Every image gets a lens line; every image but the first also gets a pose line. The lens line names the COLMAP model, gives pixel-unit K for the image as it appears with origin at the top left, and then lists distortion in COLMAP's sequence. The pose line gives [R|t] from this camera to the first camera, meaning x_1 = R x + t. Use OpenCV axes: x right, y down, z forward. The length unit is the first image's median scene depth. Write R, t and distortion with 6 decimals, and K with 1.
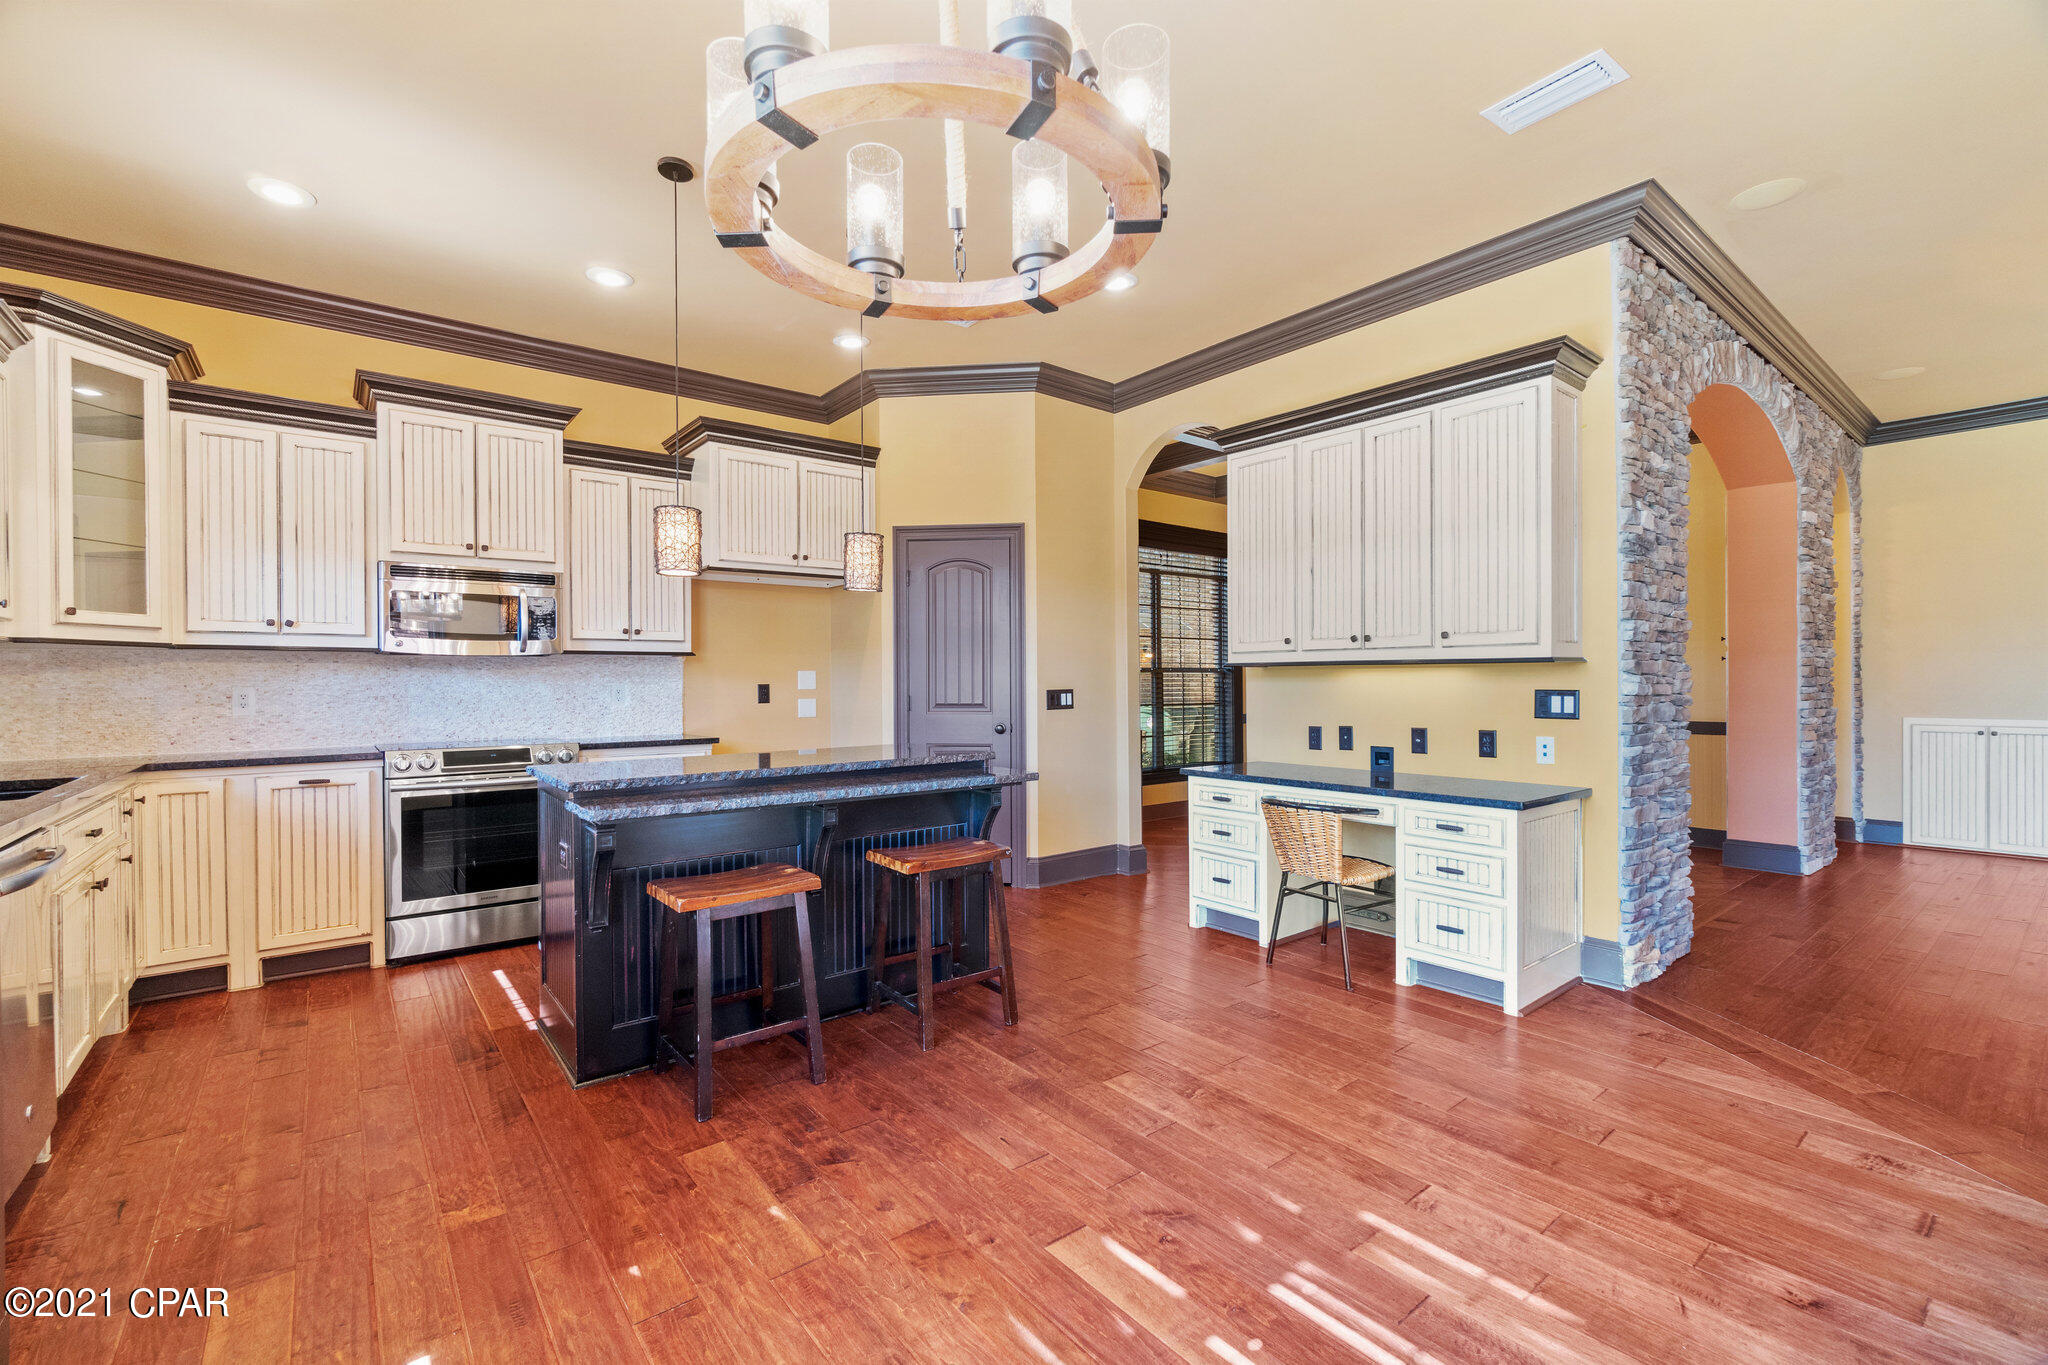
lens RADIAL K [[888.4, 0, 1029.7], [0, 888.4, 687.8], [0, 0, 1]] dist [-0.008341, 0.001832]
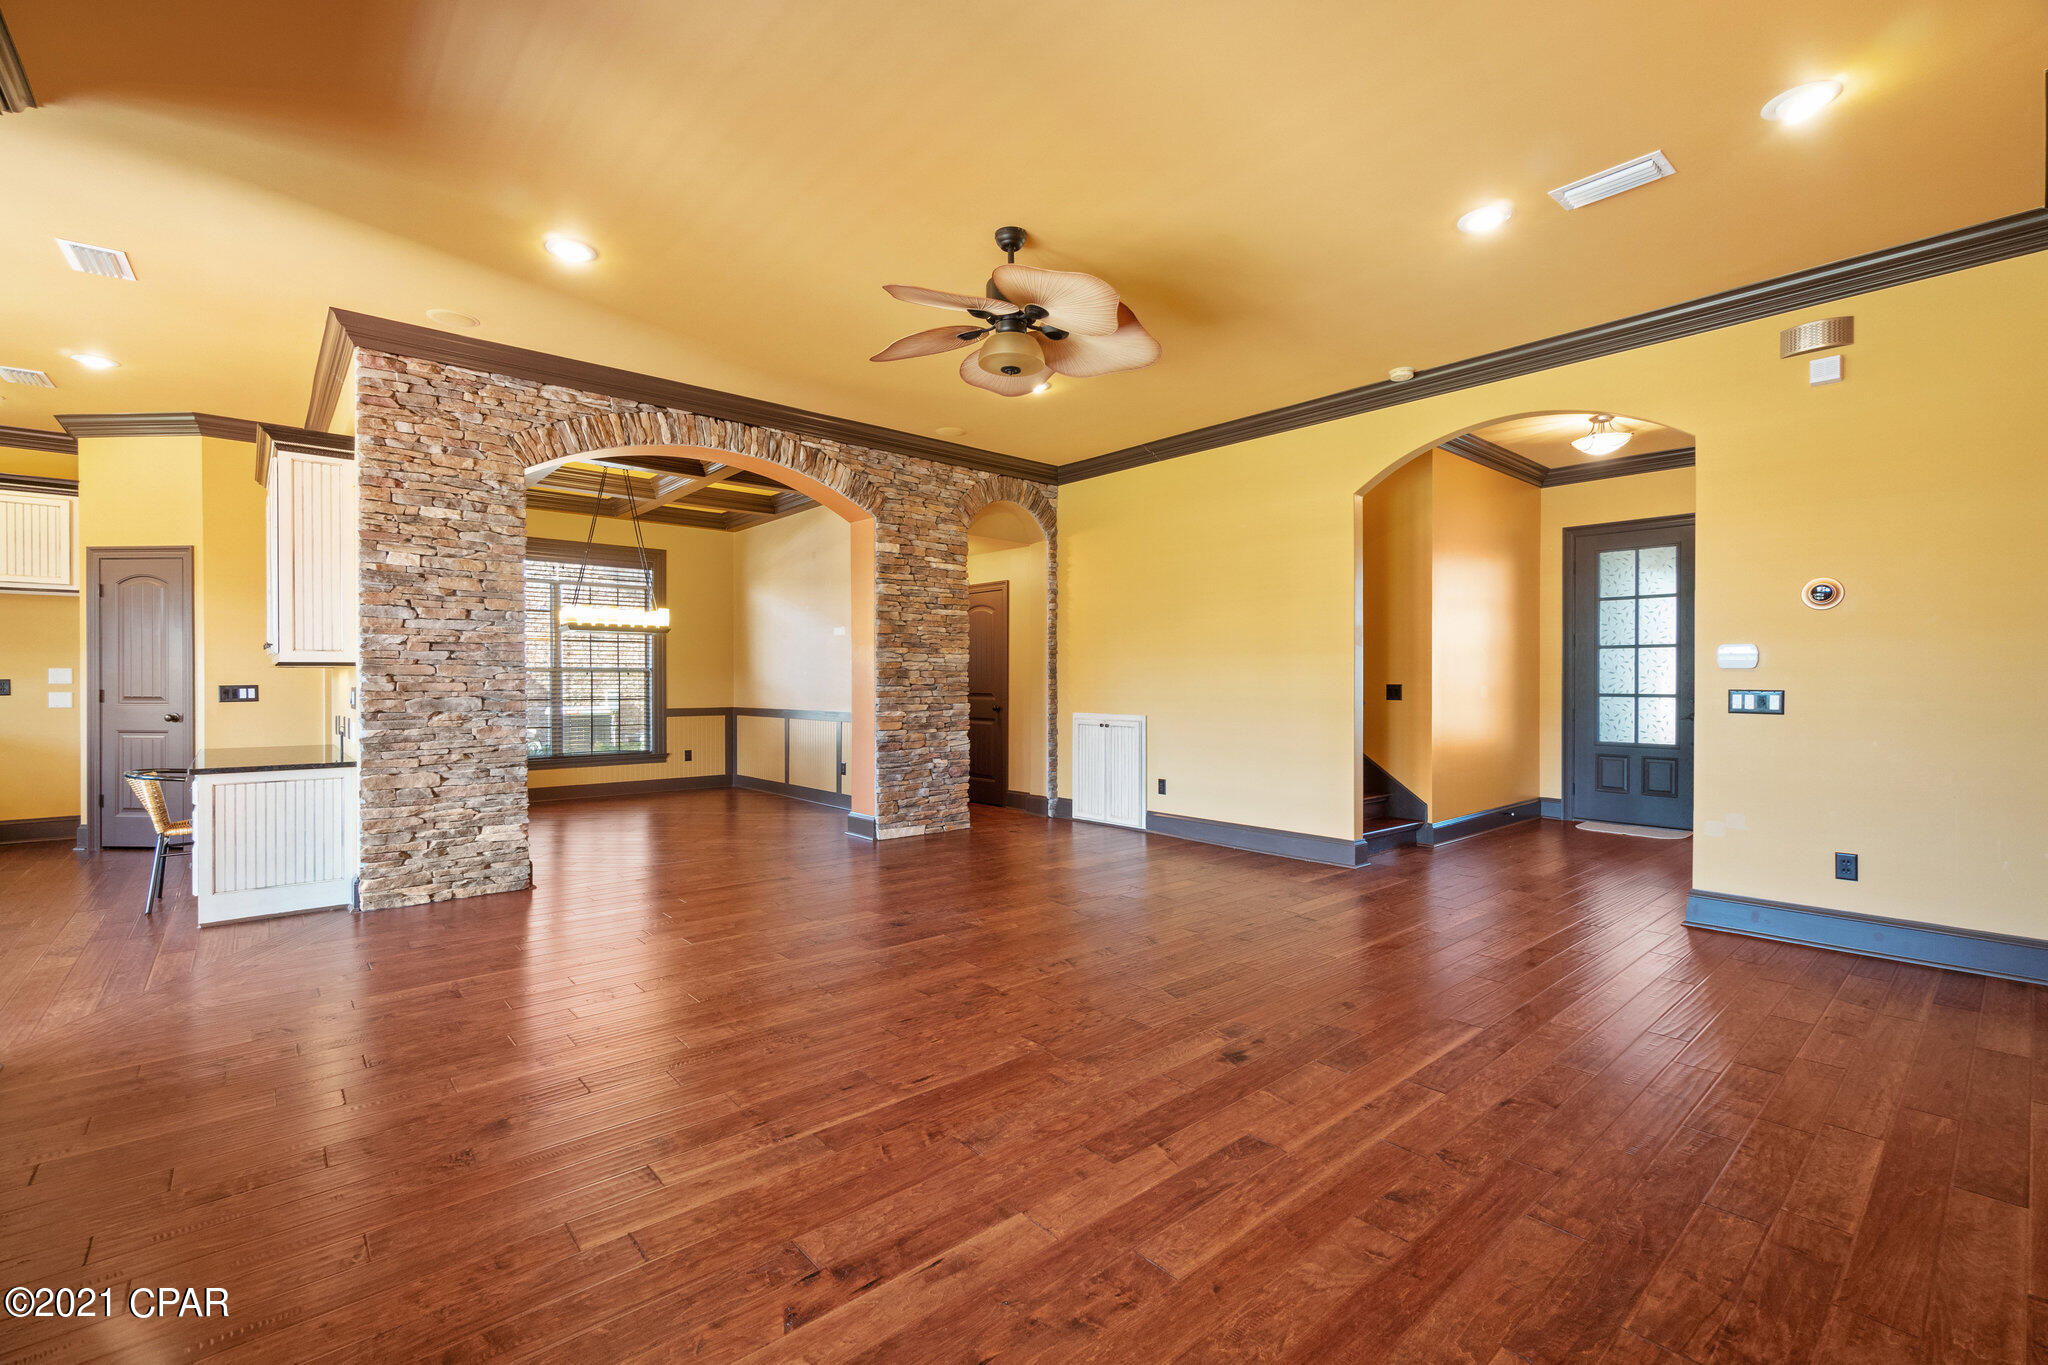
lens RADIAL K [[888.4, 0, 1047.2], [0, 888.4, 682.0], [0, 0, 1]] dist [-0.008341, 0.001832]
pose [[0.998631, 0.005943, 0.051970, 1.097329], [-0.005797, 0.999979, -0.002949, -0.005418], [-0.051986, 0.002643, 0.998644, -0.251545]]
